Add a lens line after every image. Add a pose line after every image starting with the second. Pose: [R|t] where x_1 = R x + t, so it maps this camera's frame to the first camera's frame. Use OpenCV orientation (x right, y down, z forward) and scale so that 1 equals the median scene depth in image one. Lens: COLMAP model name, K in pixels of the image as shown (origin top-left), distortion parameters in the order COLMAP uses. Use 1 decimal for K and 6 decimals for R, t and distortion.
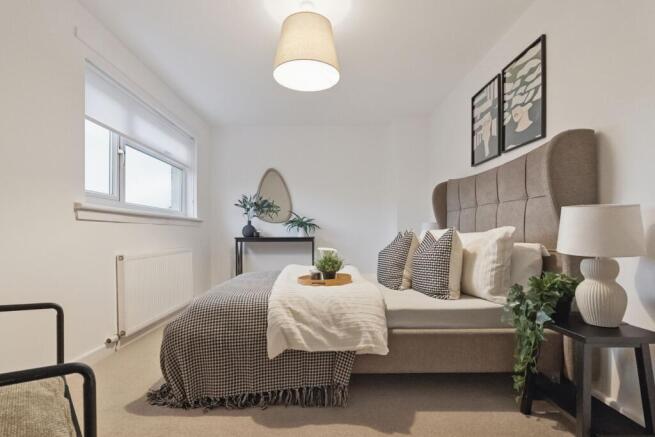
lens RADIAL K [[309.5, 0, 331.5], [0, 309.5, 225.1], [0, 0, 1]] dist [-0.003914, 0.000034]
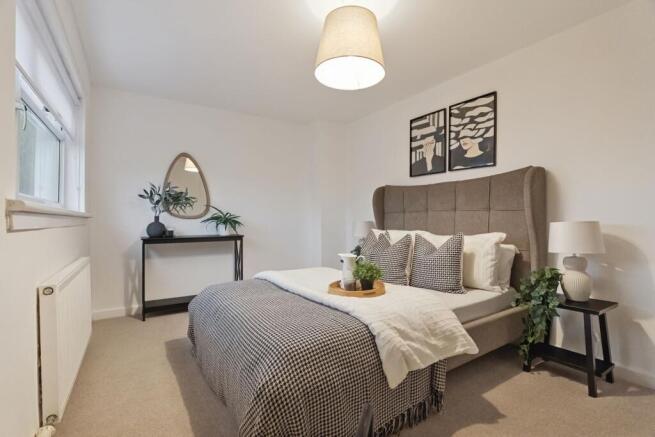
lens RADIAL K [[292.6, 0, 327.5], [0, 292.6, 213.3], [0, 0, 1]] dist [-0.003482, -0.000173]
pose [[0.844087, 0.015056, 0.535995, -0.587935], [-0.015513, 0.999873, -0.003656, -0.051133], [-0.535982, -0.005229, 0.844213, 0.275952]]
